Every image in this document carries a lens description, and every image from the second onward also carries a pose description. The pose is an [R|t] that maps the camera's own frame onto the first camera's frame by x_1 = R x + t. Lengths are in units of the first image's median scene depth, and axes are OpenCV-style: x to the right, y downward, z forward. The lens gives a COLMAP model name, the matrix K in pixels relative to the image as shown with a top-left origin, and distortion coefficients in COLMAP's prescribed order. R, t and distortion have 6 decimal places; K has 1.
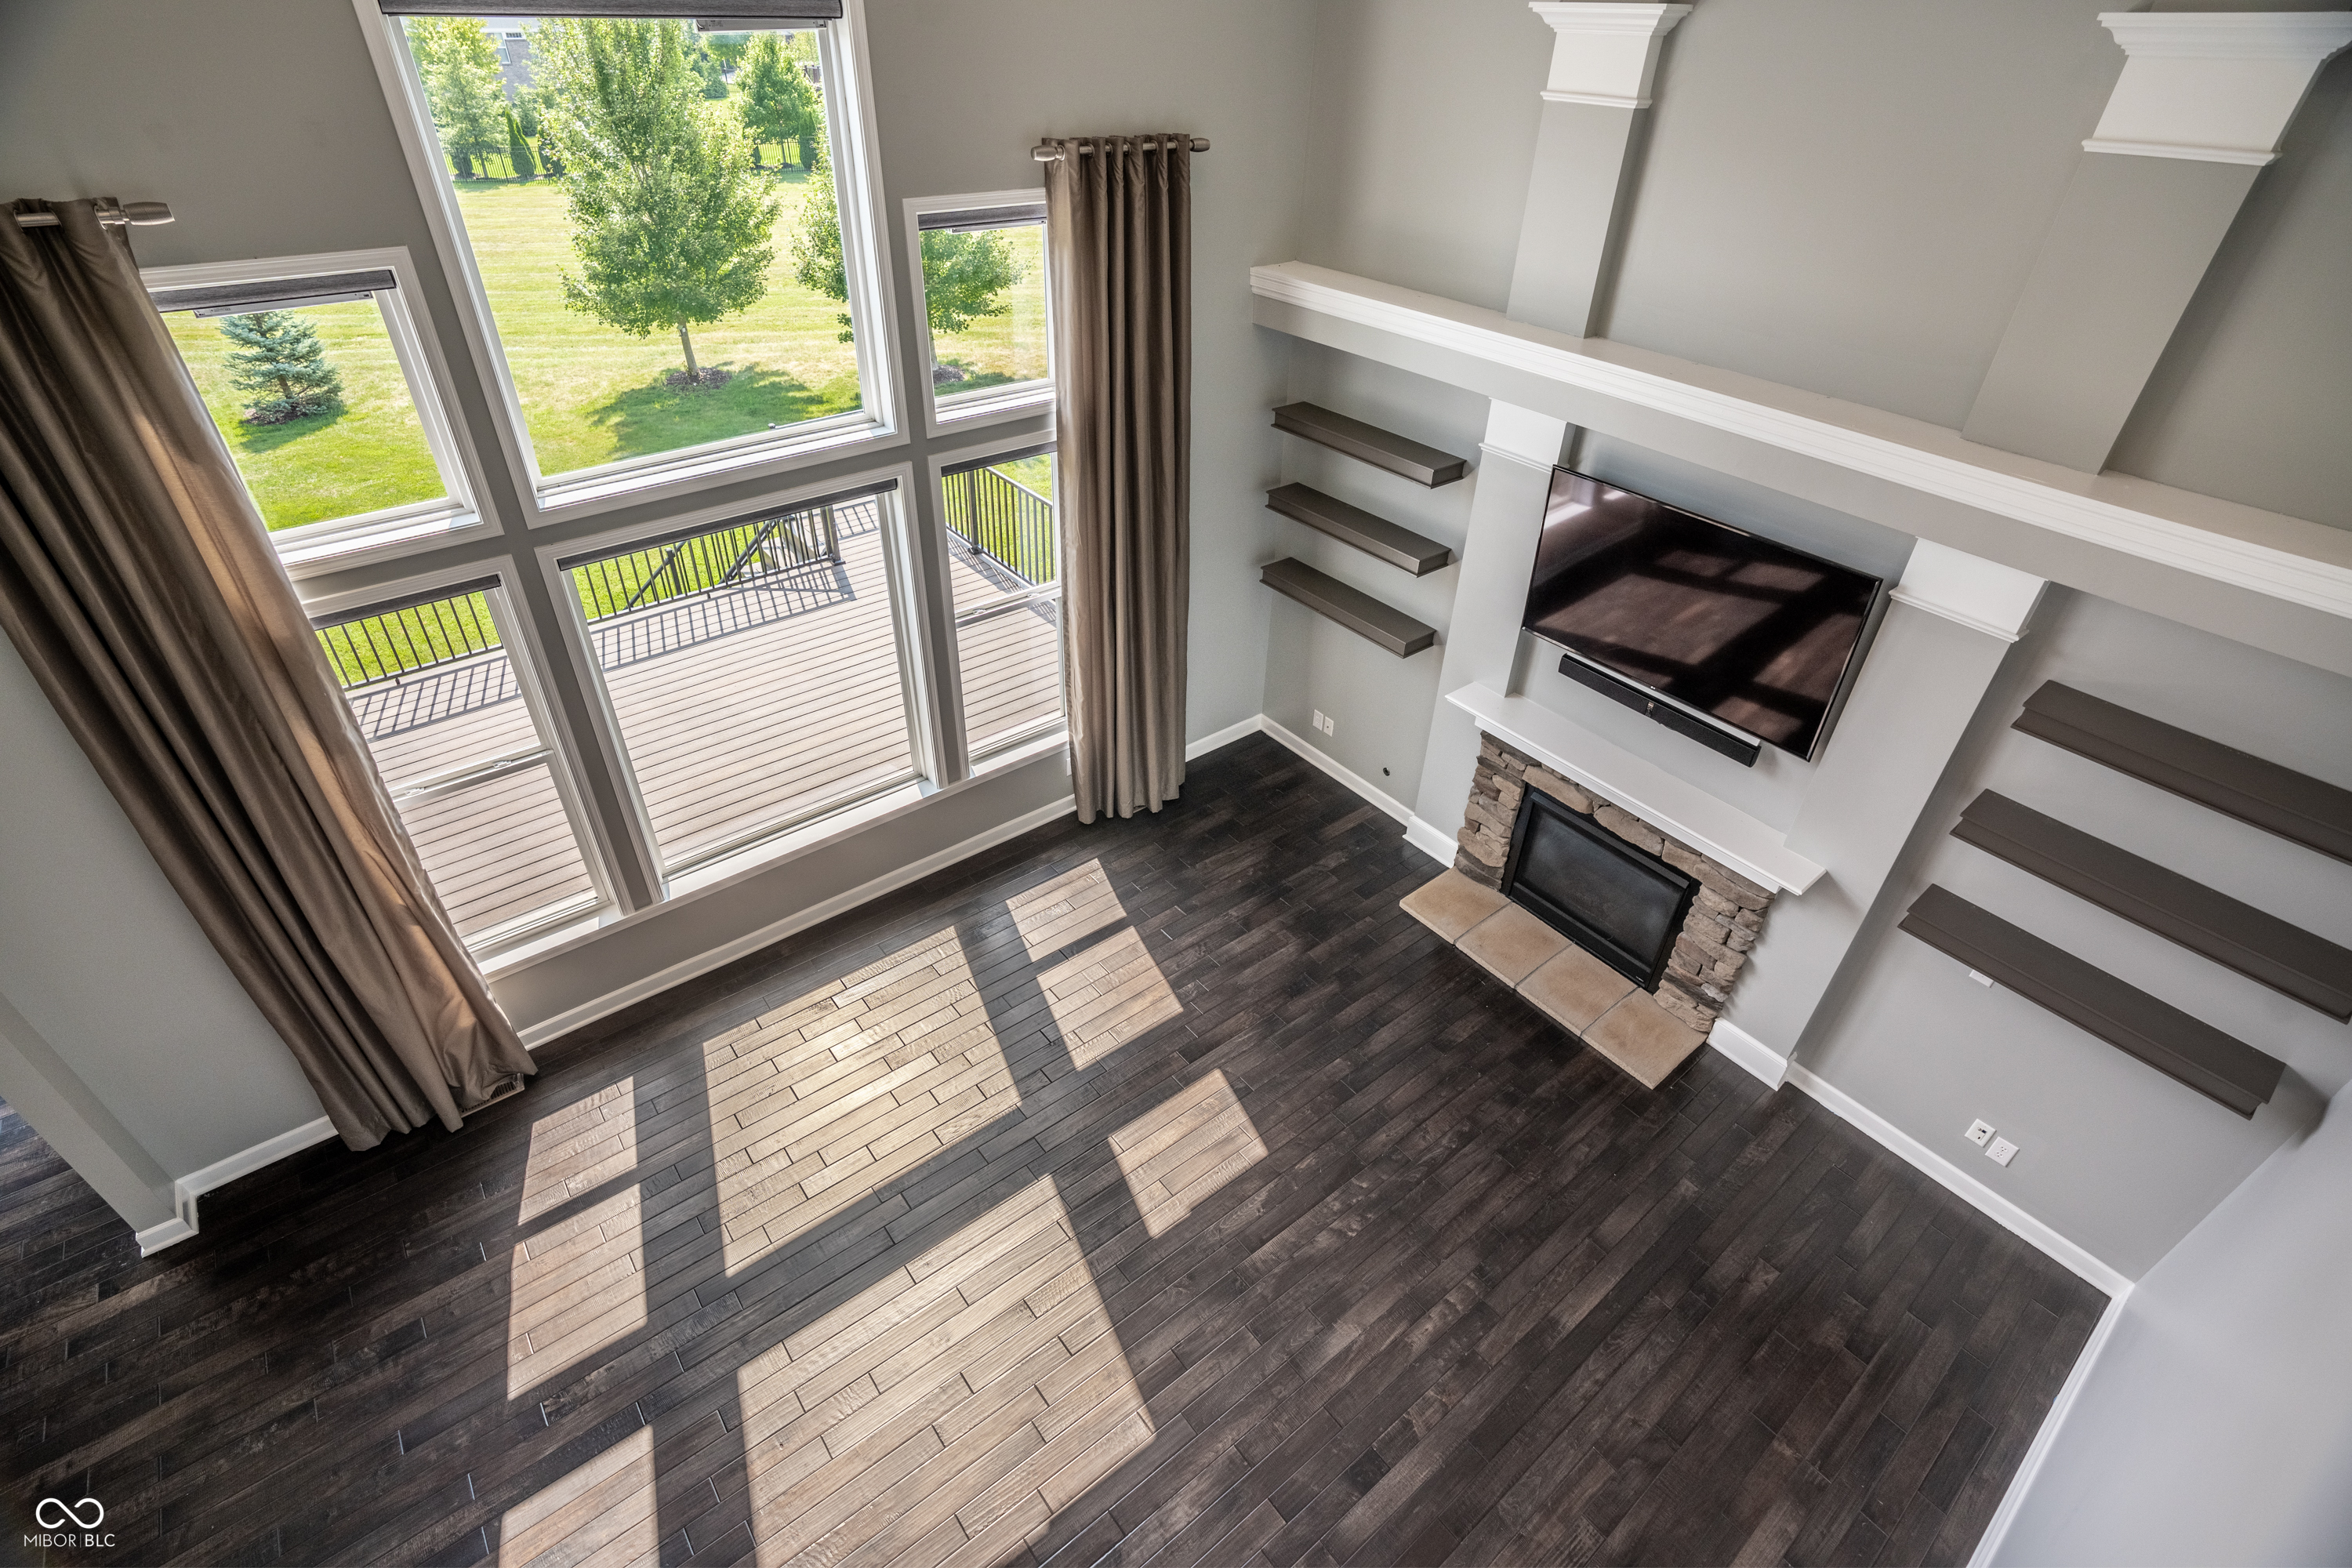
lens RADIAL K [[1109.1, 0, 1170.4], [0, 1109.1, 781.2], [0, 0, 1]] dist [-0.033138, 0.002738]
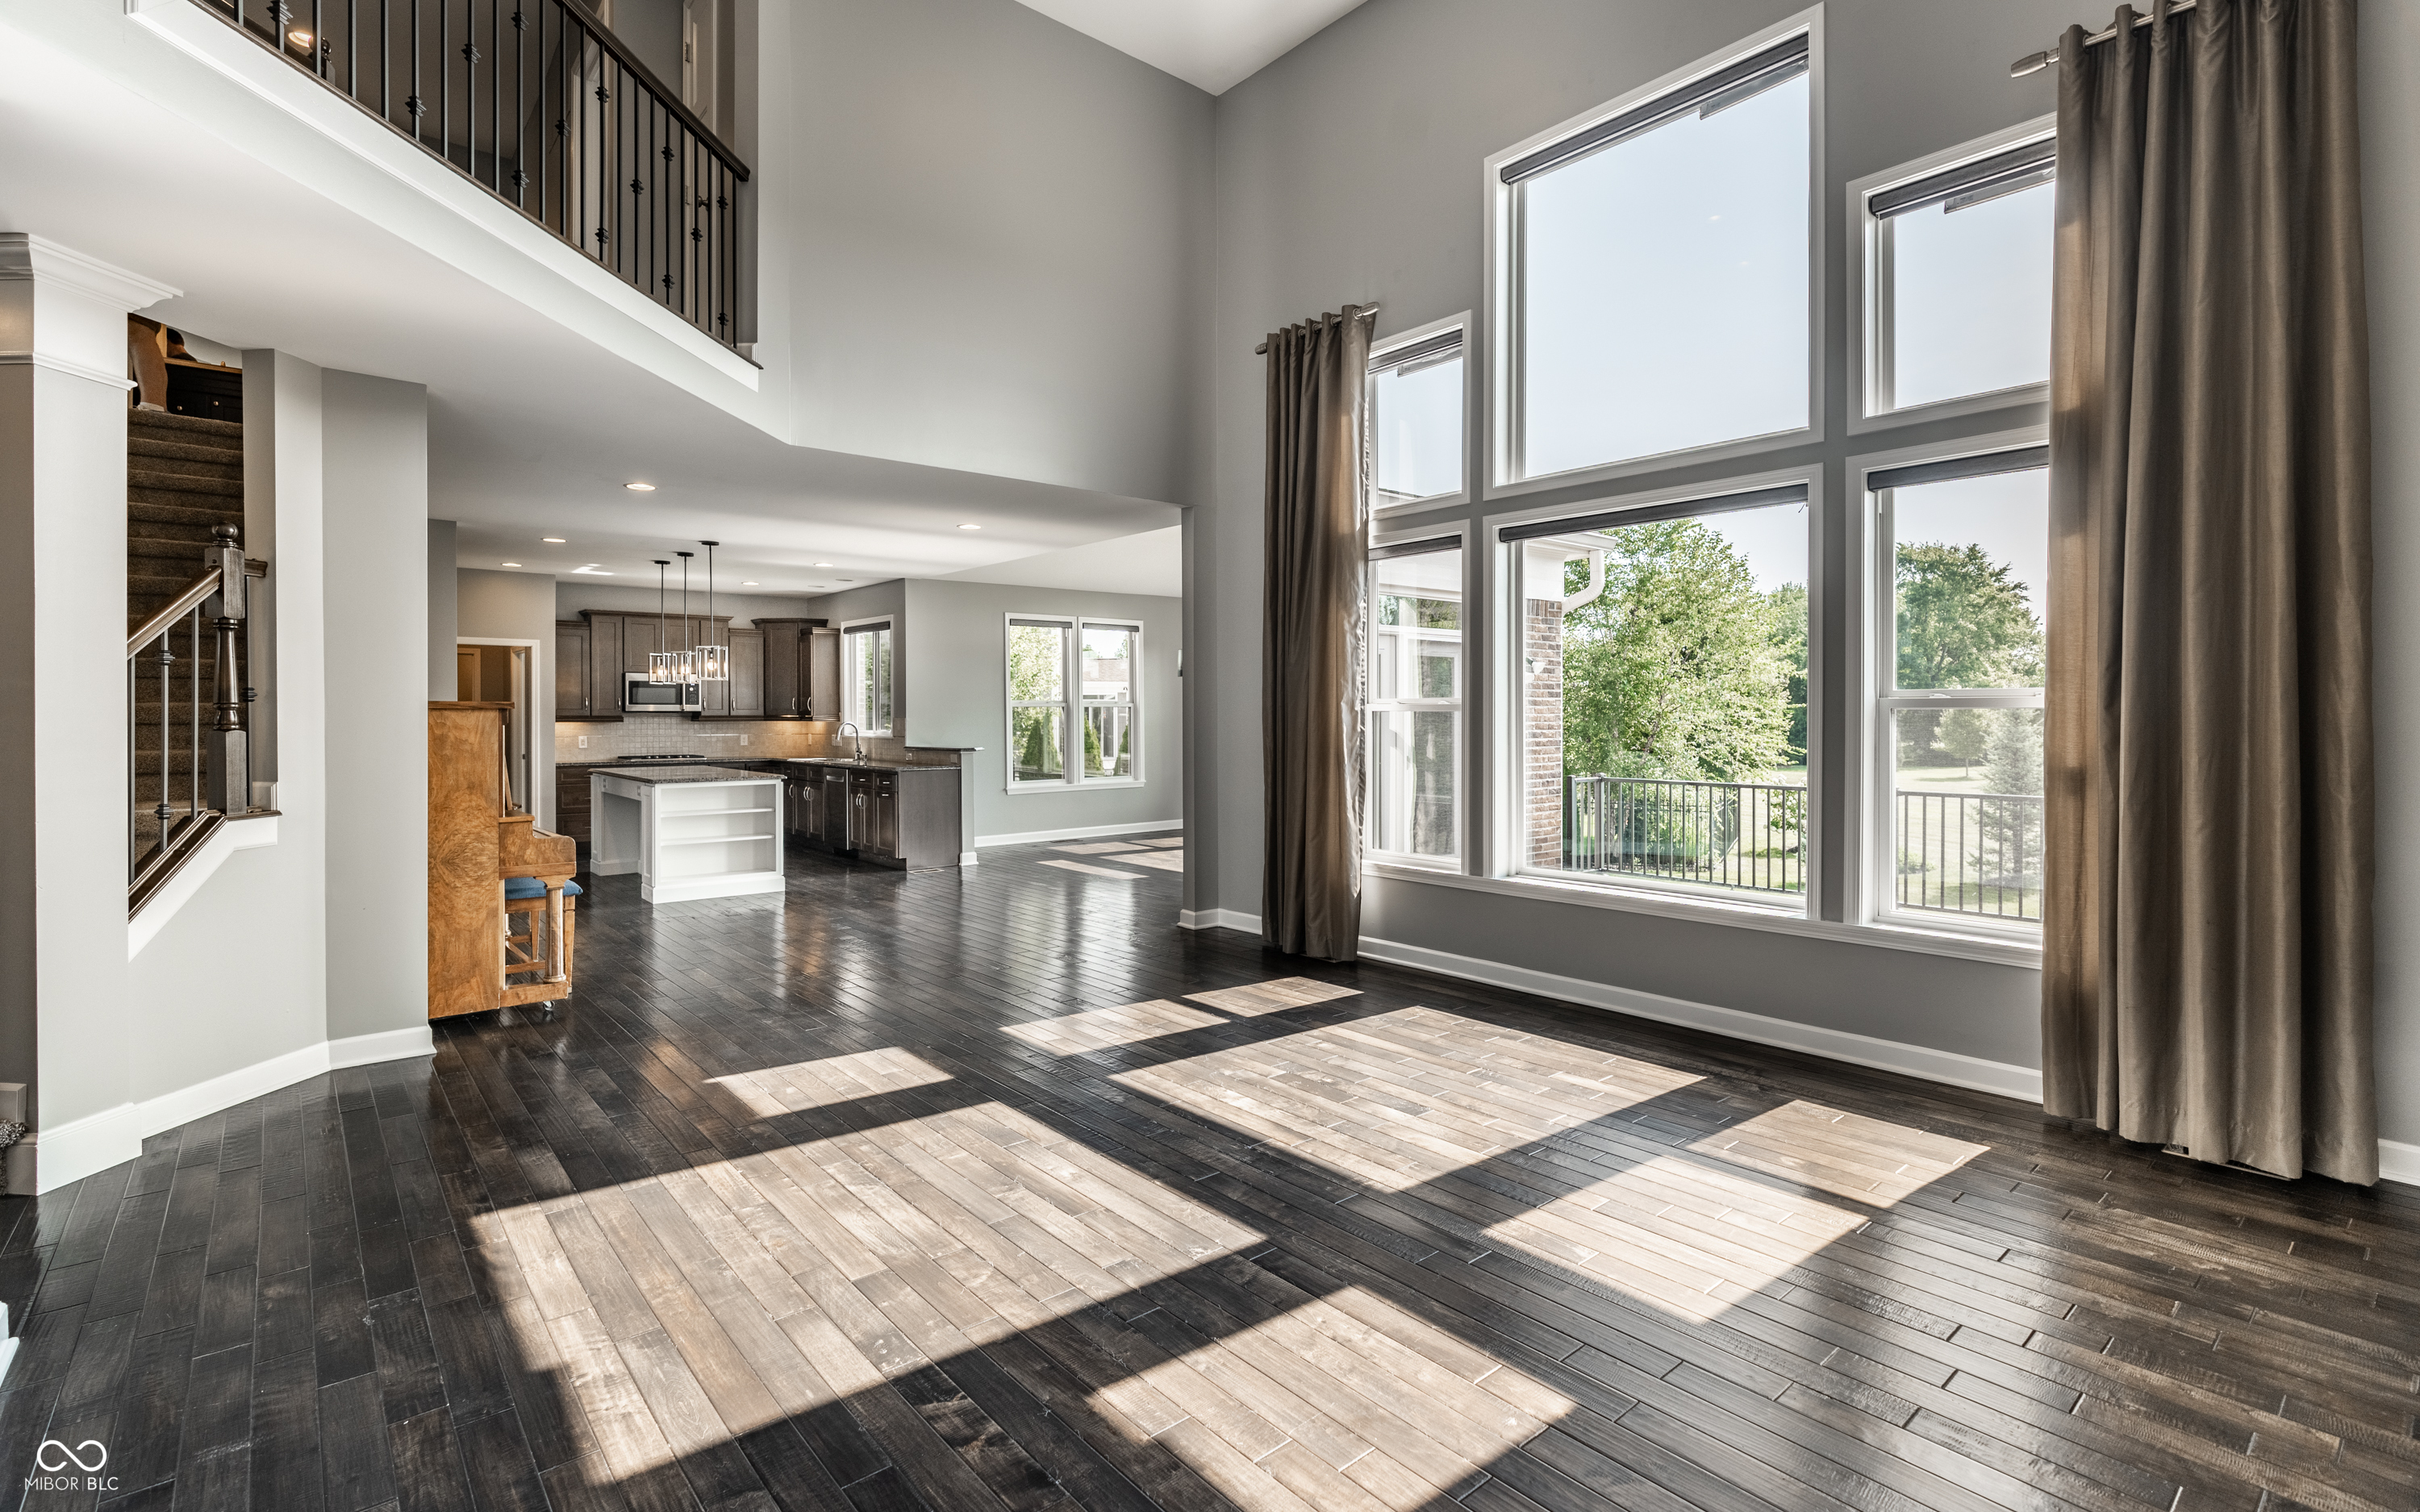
lens RADIAL K [[1099.9, 0, 1177.2], [0, 1099.9, 715.1], [0, 0, 1]] dist [-0.006269, -0.001669]
pose [[0.016807, -0.020387, -0.999651, 0.602208], [-0.591734, 0.805702, -0.026380, 0.191116], [0.805958, 0.591971, 0.001478, 0.683674]]
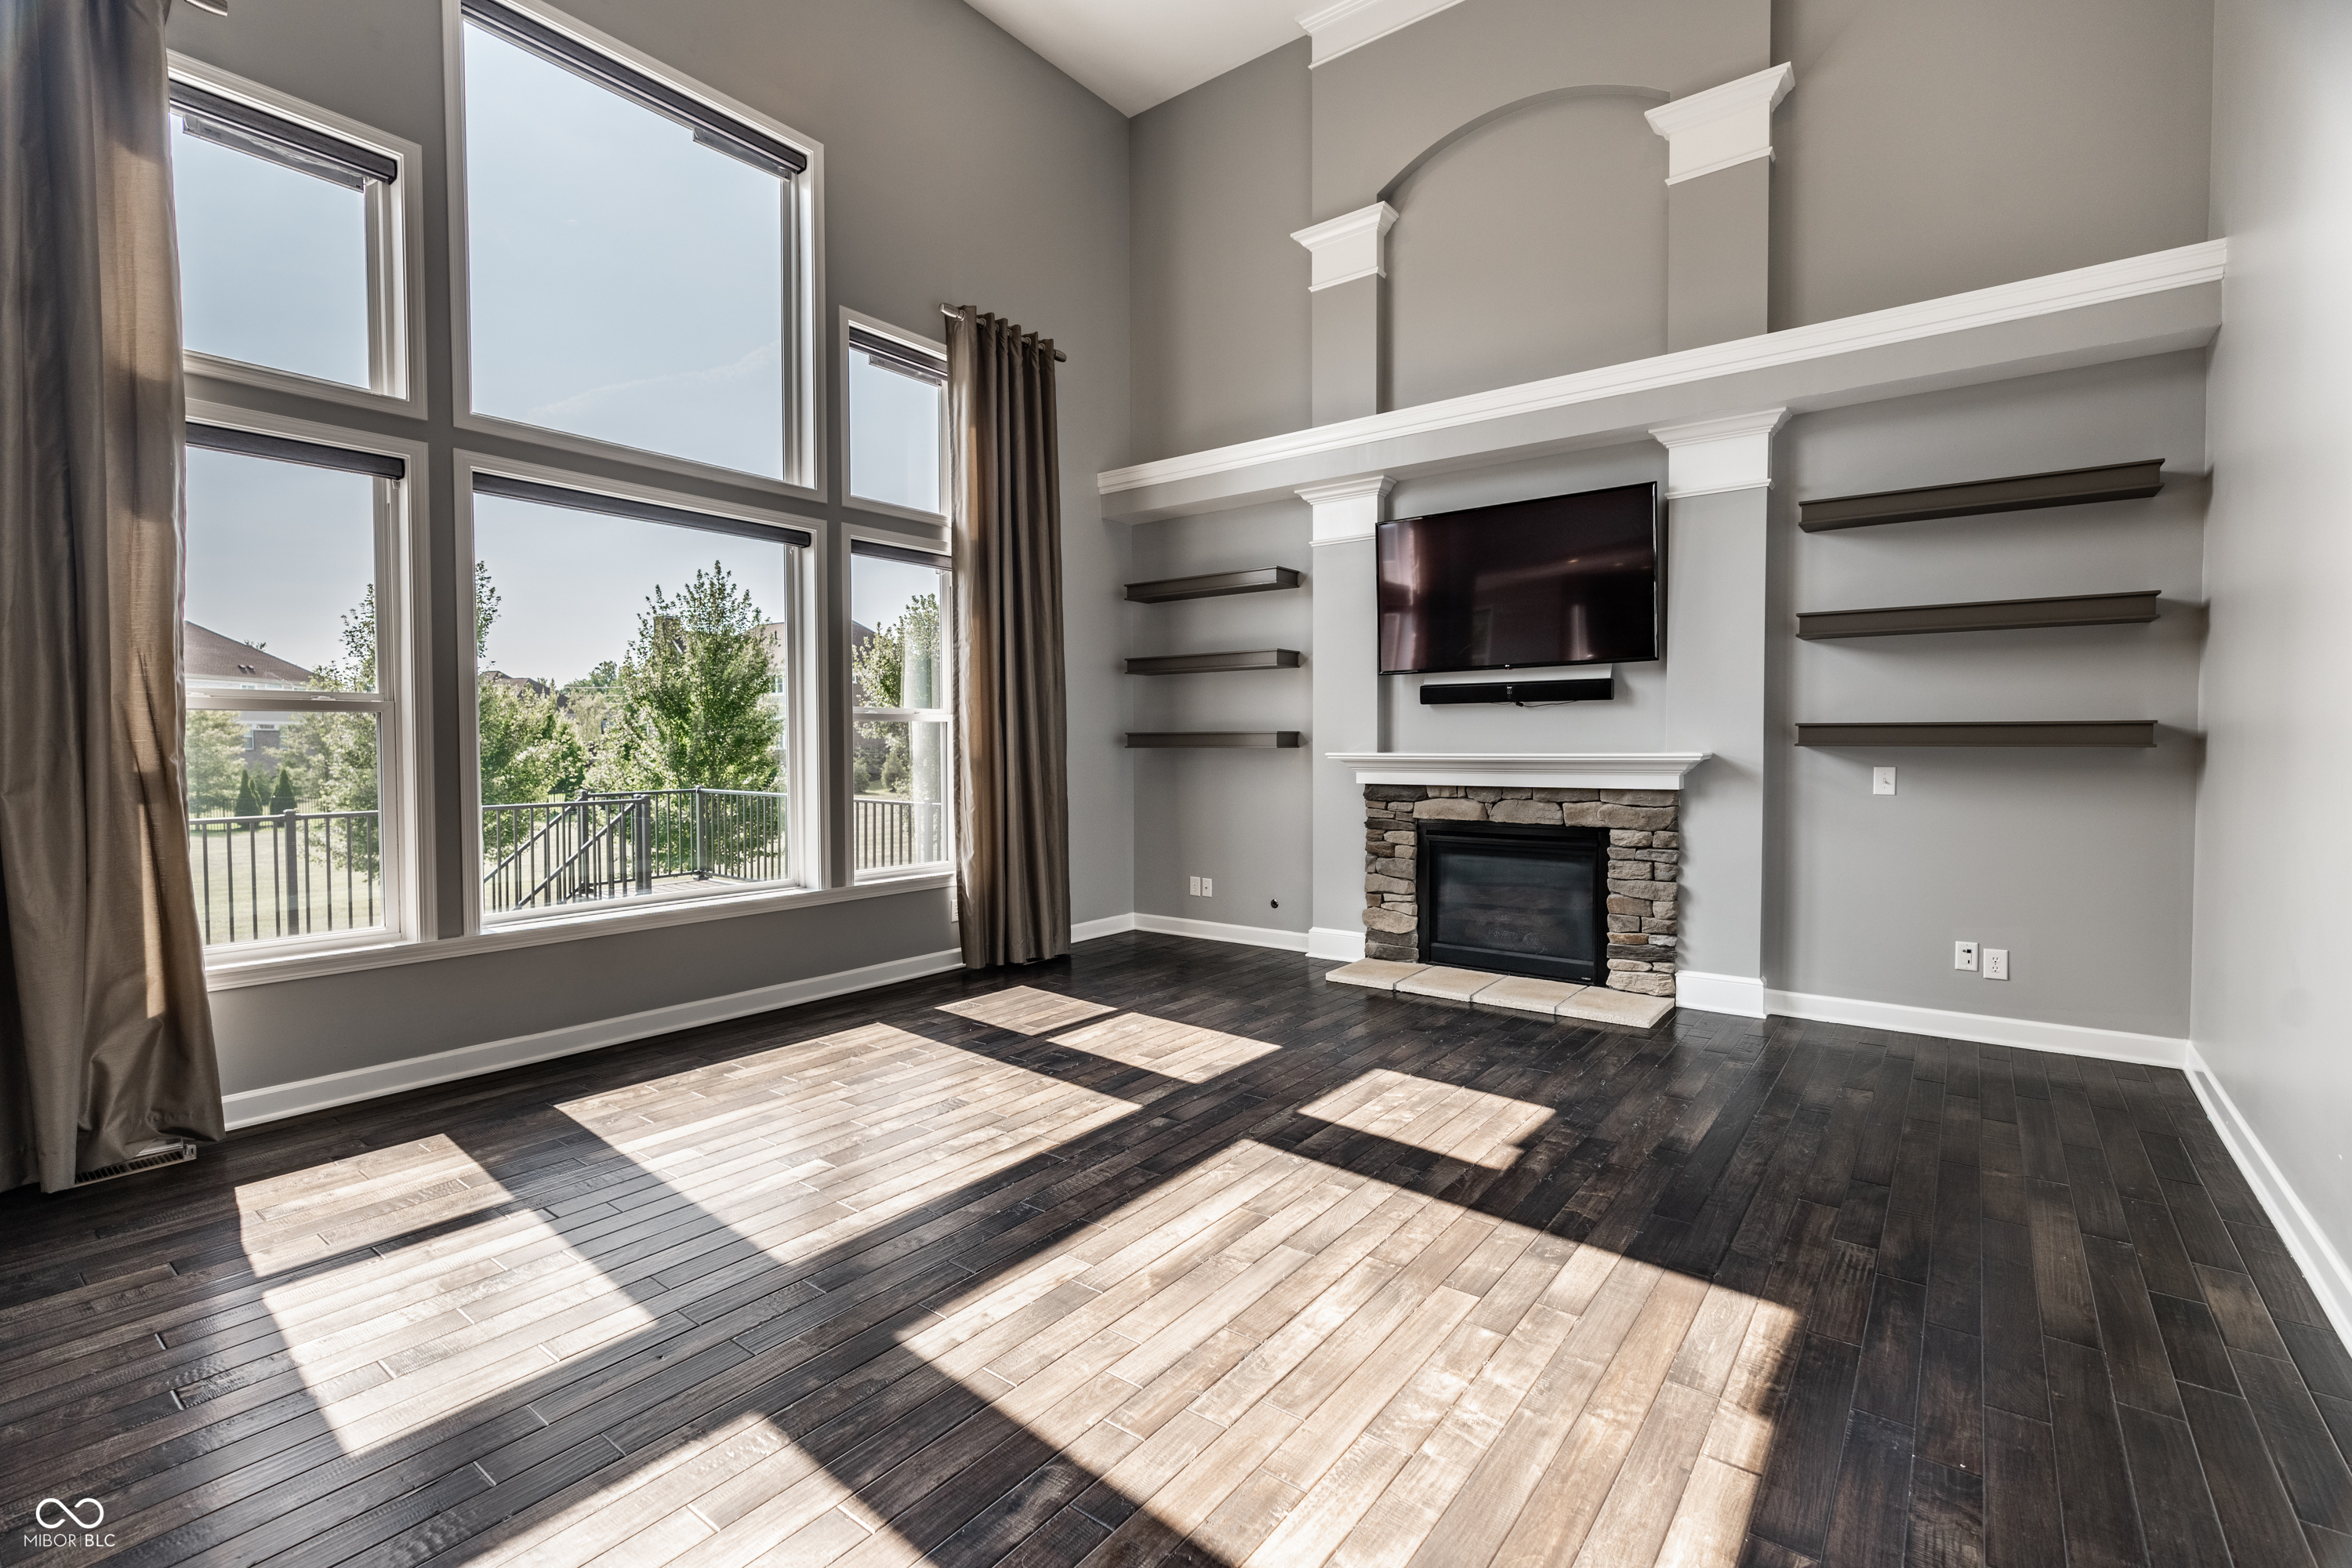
lens RADIAL K [[1065.2, 0, 1176.1], [0, 1065.2, 770.8], [0, 0, 1]] dist [-0.001448, 0.001375]
pose [[0.968732, -0.030474, 0.246231, -0.161756], [0.165337, 0.819252, -0.549082, 0.528329], [-0.184992, 0.572624, 0.798674, 0.232658]]
